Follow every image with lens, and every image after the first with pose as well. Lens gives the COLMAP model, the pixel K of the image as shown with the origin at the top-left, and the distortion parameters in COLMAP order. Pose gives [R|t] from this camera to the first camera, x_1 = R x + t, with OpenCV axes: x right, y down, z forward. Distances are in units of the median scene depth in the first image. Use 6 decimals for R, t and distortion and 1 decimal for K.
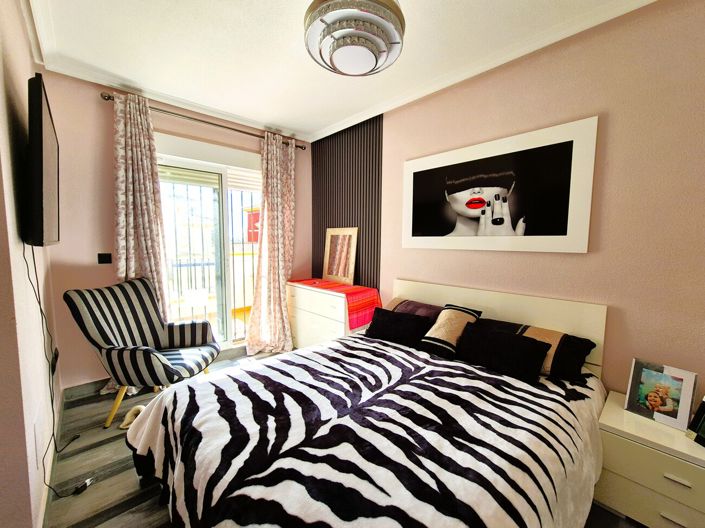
lens RADIAL K [[287.6, 0, 353.4], [0, 287.6, 262.1], [0, 0, 1]] dist [0.000790, 0.000481]
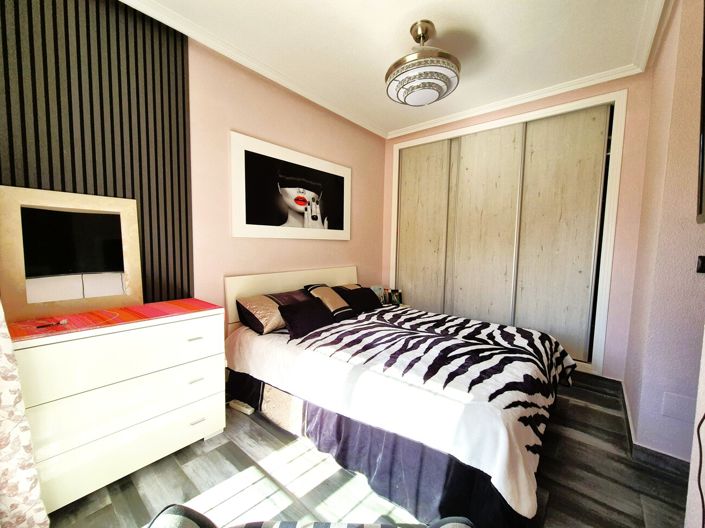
lens RADIAL K [[287.6, 0, 353.2], [0, 287.6, 264.4], [0, 0, 1]] dist [0.000790, 0.000481]
pose [[-0.112203, -0.086796, 0.989887, -0.993589], [0.058634, 0.993864, 0.093791, -0.043612], [-0.991954, 0.068564, -0.106425, 1.099224]]
